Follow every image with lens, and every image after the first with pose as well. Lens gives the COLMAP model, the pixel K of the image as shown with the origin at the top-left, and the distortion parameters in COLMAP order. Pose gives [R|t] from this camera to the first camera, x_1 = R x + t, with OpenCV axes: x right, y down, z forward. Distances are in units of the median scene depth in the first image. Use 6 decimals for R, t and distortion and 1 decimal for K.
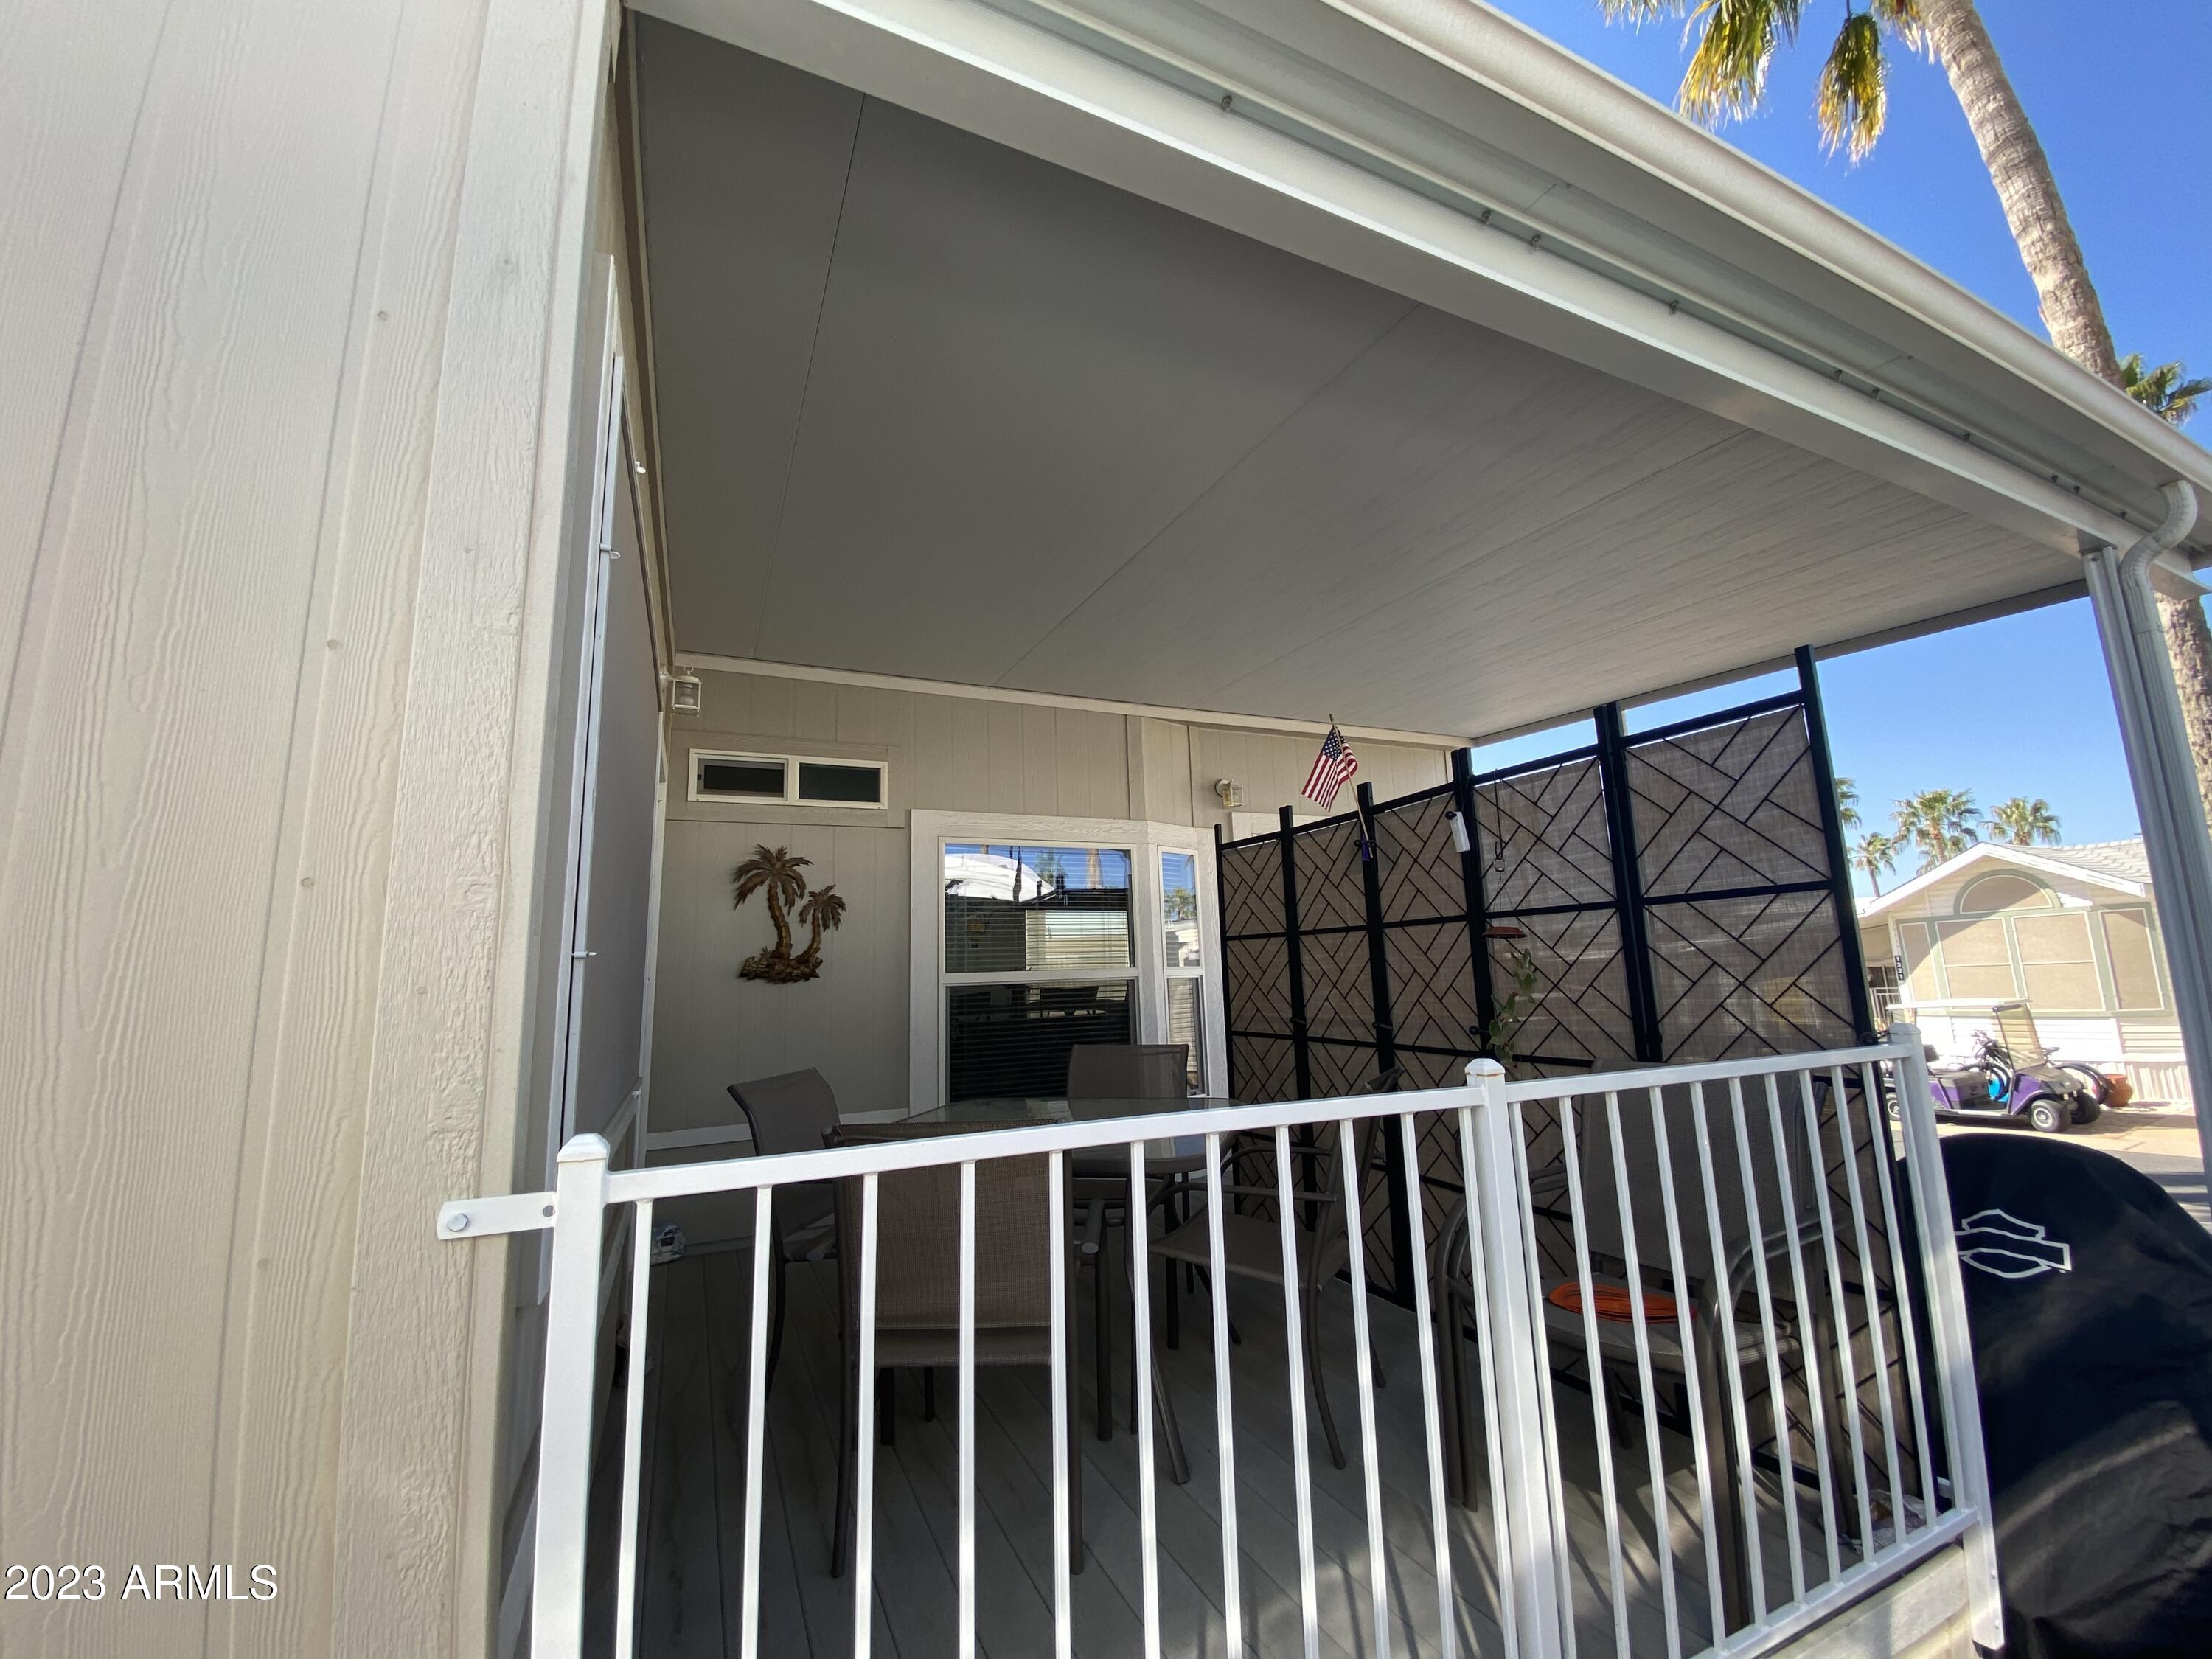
lens RADIAL K [[896.0, 0, 1113.6], [0, 896.0, 833.0], [0, 0, 1]] dist [0.029951, -0.026145]
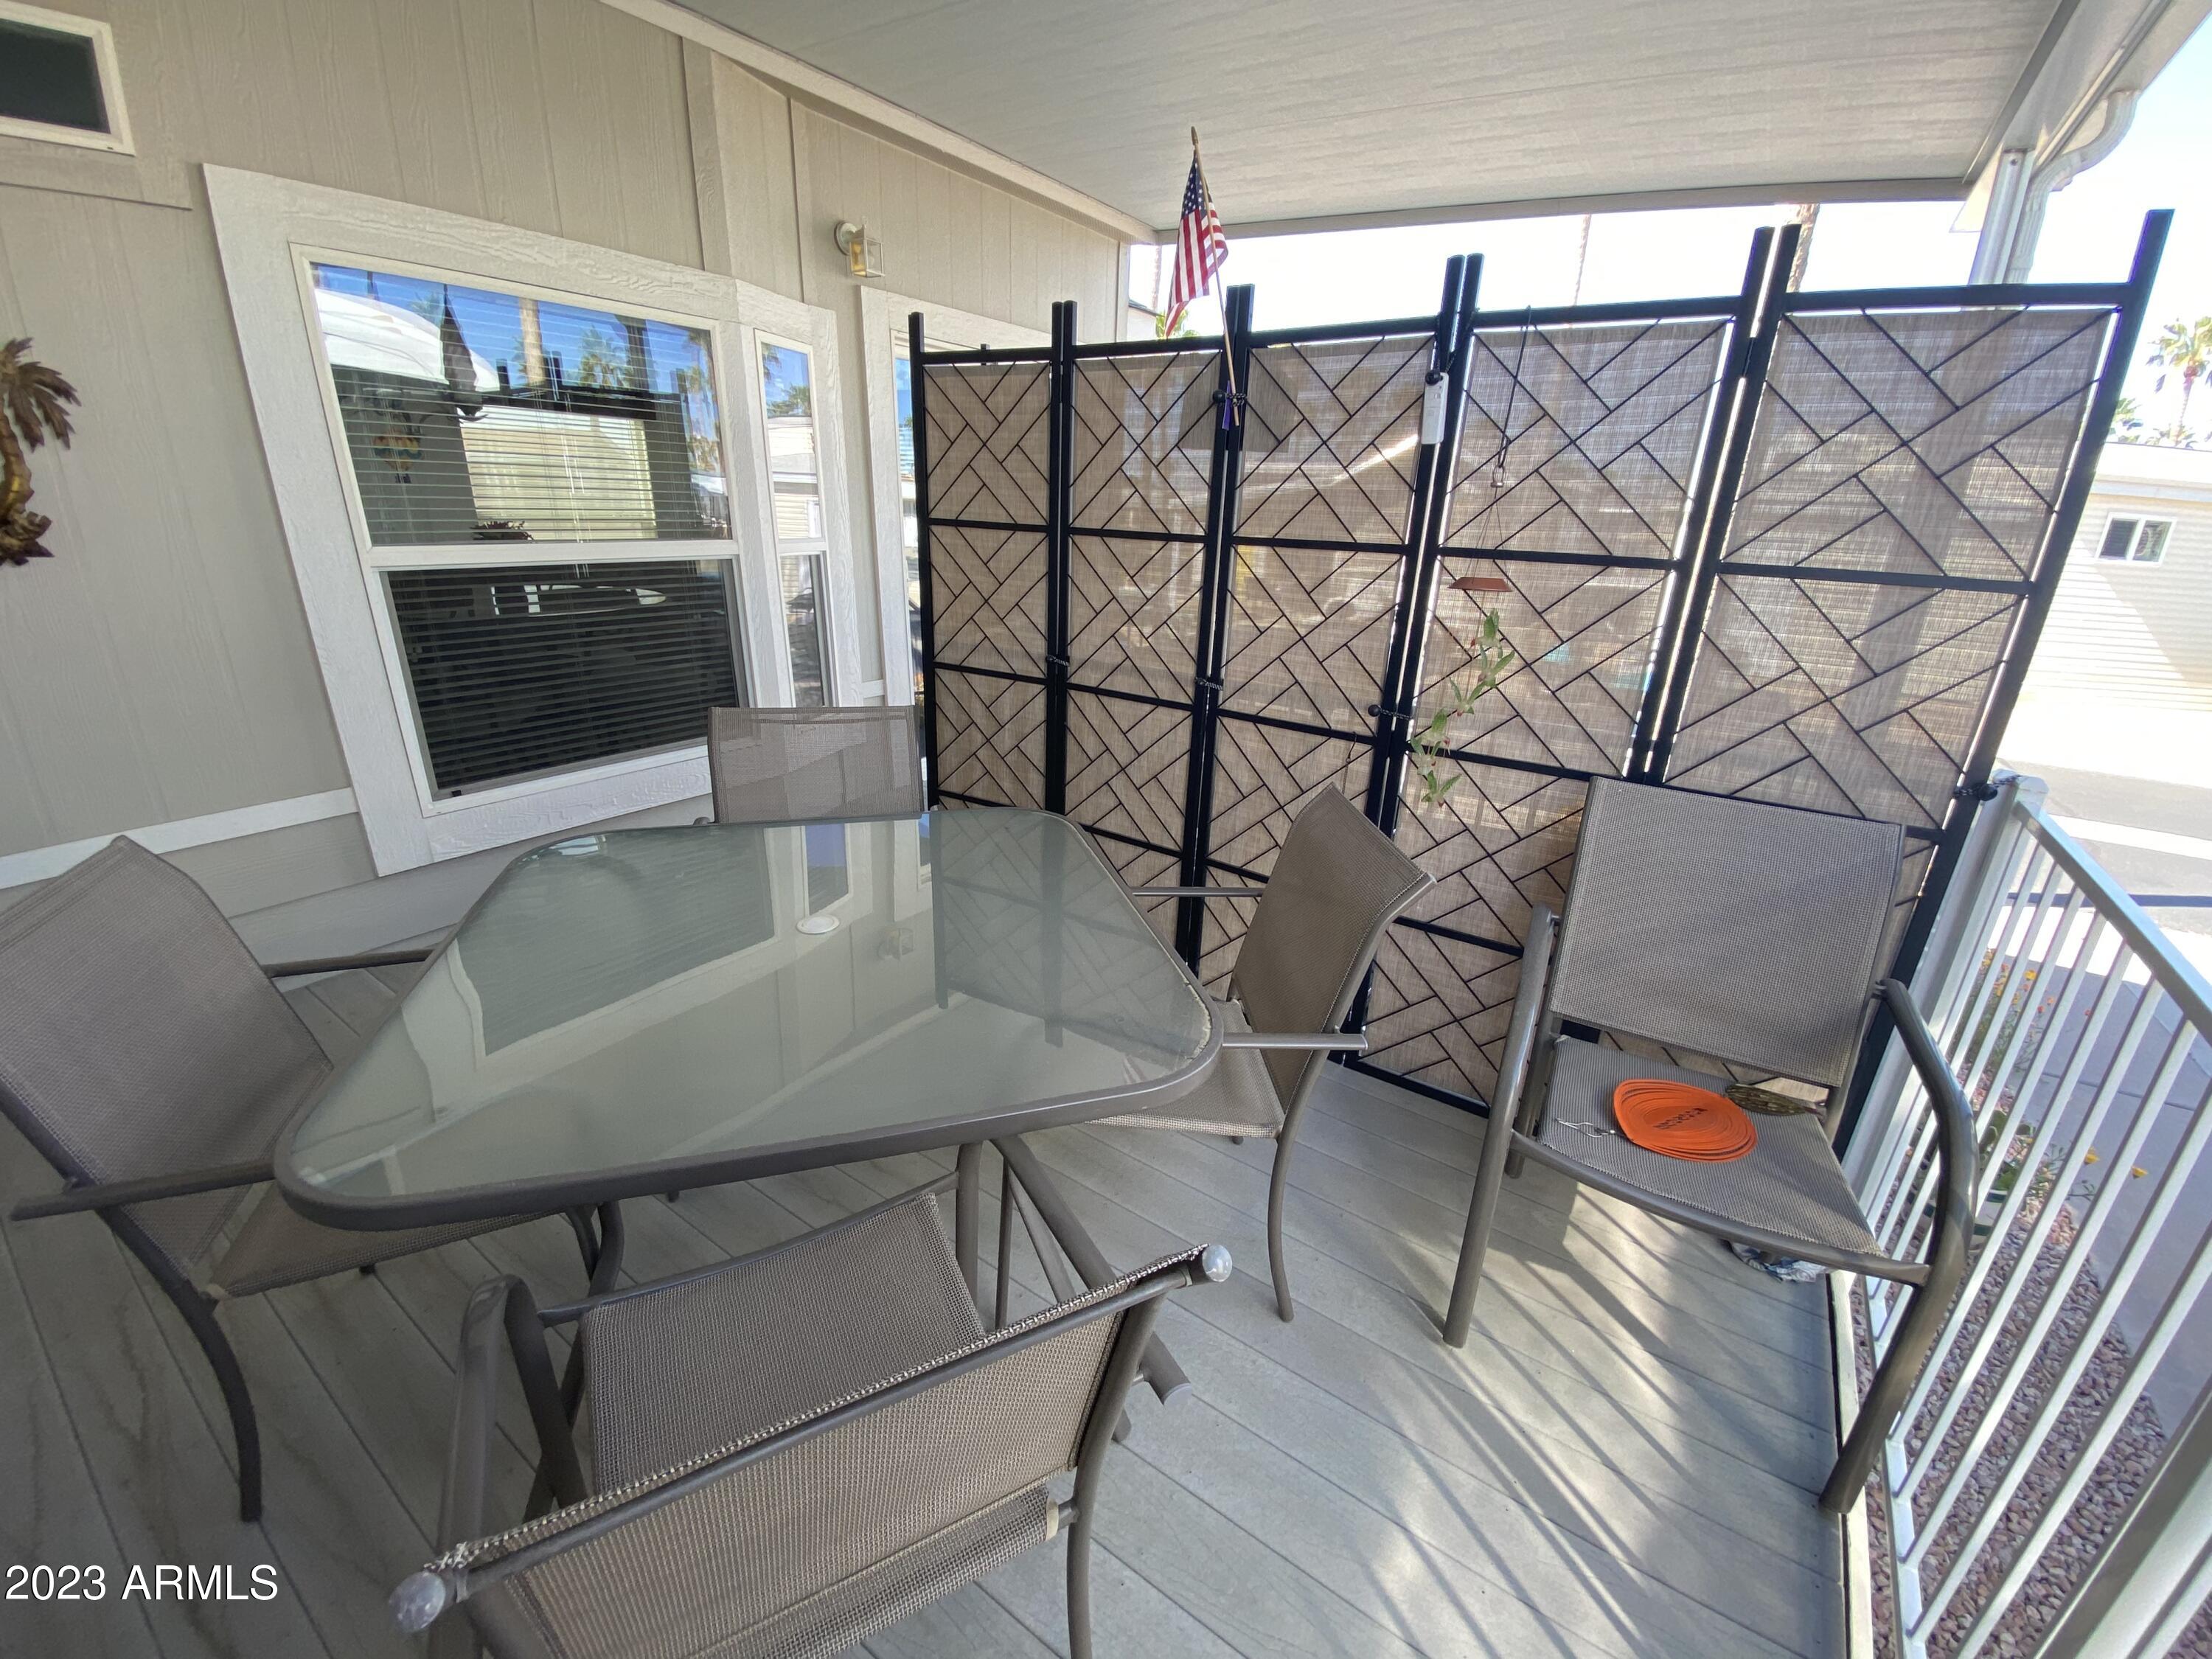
lens RADIAL K [[896.0, 0, 1113.6], [0, 896.0, 833.0], [0, 0, 1]] dist [0.029951, -0.026145]
pose [[0.856565, -0.119502, 0.502012, -0.120616], [-0.142571, 0.880150, 0.452779, 0.003981], [-0.495954, -0.459407, 0.736868, 0.385733]]
